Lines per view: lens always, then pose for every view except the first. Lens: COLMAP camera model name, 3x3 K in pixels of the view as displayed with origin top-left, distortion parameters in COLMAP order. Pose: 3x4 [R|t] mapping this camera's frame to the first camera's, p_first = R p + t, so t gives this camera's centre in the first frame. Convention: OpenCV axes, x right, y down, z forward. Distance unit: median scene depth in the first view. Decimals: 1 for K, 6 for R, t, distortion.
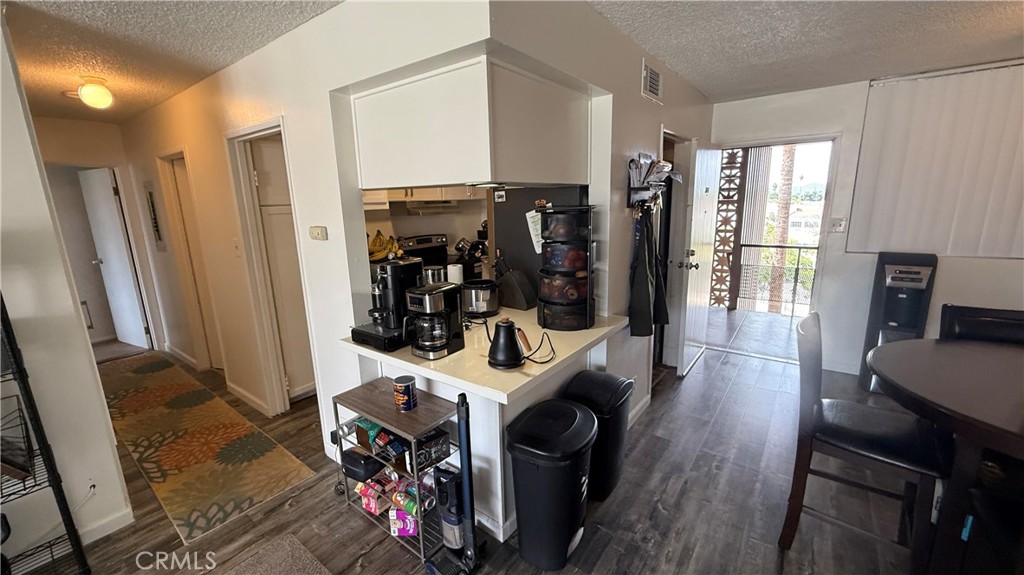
lens RADIAL K [[409.4, 0, 510.3], [0, 409.4, 288.9], [0, 0, 1]] dist [0.000877, 0.000165]
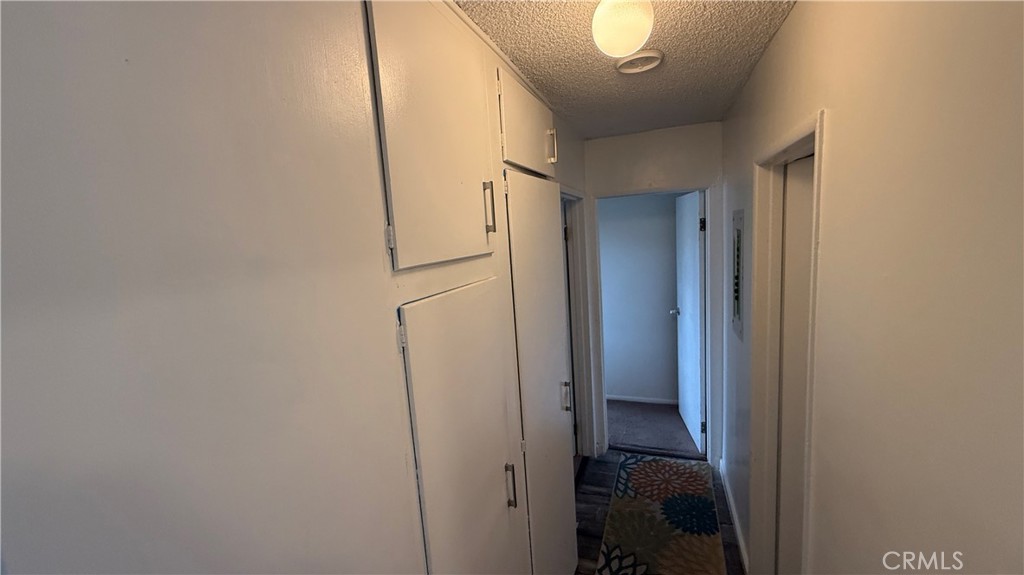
lens RADIAL K [[409.4, 0, 510.3], [0, 409.4, 288.9], [0, 0, 1]] dist [0.000877, 0.000165]
pose [[0.284953, 0.141740, -0.948004, -0.418497], [-0.146394, 0.983840, 0.103095, -0.163438], [0.947297, 0.109405, 0.301098, 0.531142]]
